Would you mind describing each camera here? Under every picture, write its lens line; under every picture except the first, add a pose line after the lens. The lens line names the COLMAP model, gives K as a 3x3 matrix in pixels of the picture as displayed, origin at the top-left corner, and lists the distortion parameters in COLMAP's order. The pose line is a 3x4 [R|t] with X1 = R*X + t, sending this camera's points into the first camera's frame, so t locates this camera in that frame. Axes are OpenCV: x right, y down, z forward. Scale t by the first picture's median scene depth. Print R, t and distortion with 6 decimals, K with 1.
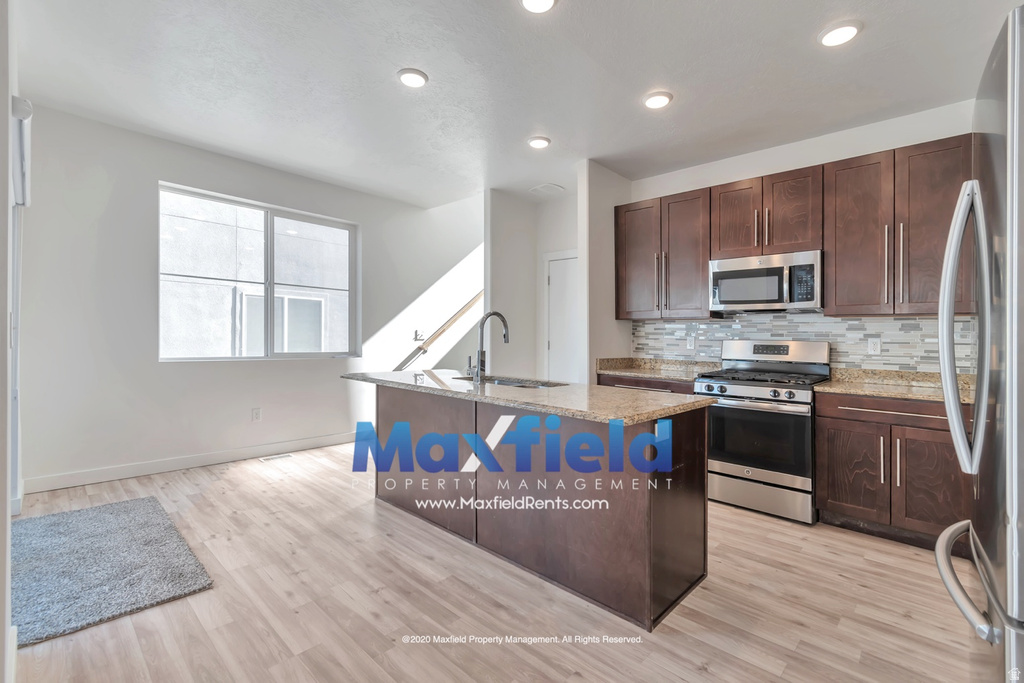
lens RADIAL K [[452.7, 0, 512.0], [0, 452.7, 341.5], [0, 0, 1]] dist [-0.000671, -0.000214]
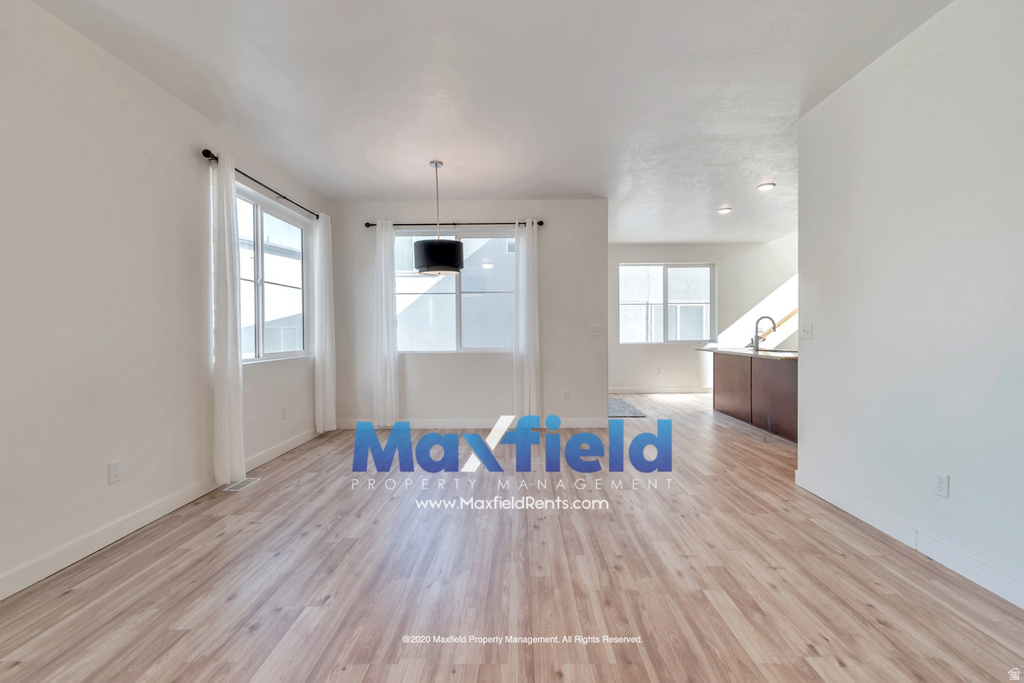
lens RADIAL K [[452.7, 0, 512.0], [0, 452.7, 341.5], [0, 0, 1]] dist [-0.000671, -0.000214]
pose [[0.671990, -0.005028, -0.740543, 0.543246], [0.010049, 0.999947, 0.002329, 0.024110], [0.740492, -0.009007, 0.672005, -0.937372]]
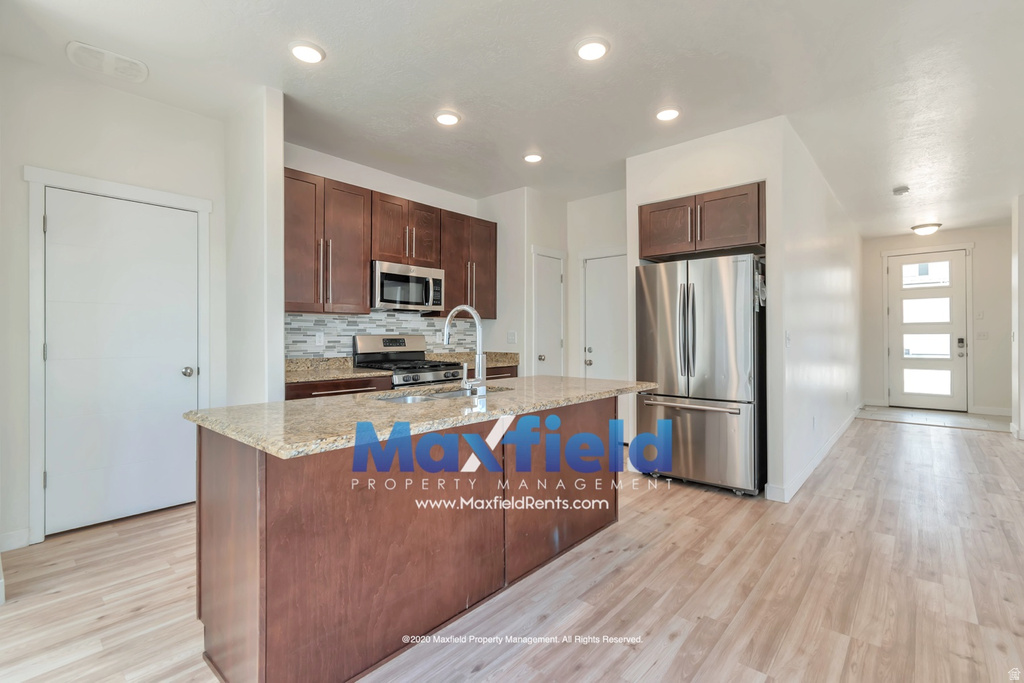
lens RADIAL K [[461.2, 0, 512.7], [0, 461.2, 335.1], [0, 0, 1]] dist [-0.002350, -0.000115]
pose [[-0.028624, -0.019779, 0.999395, -0.659616], [0.011421, 0.999732, 0.020112, -0.022810], [-0.999525, 0.011990, -0.028391, 0.723599]]
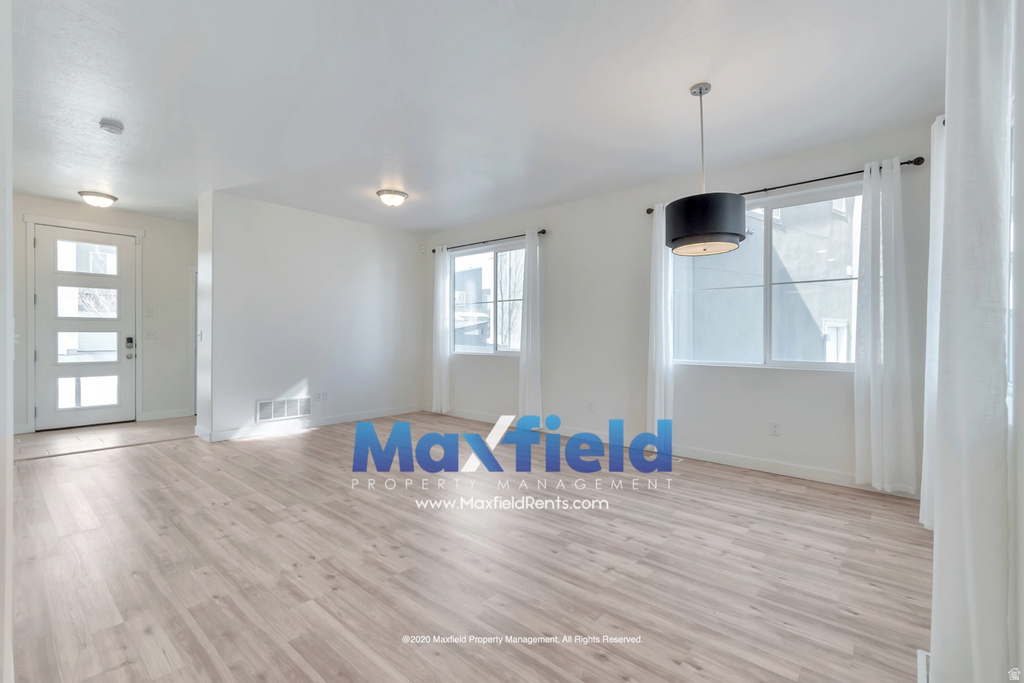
lens RADIAL K [[461.2, 0, 512.7], [0, 461.2, 335.1], [0, 0, 1]] dist [-0.002350, -0.000115]
pose [[-0.999326, -0.022336, -0.029116, -0.112580], [-0.022540, 0.999724, 0.006676, 0.000515], [0.028959, 0.007328, -0.999554, 0.499847]]
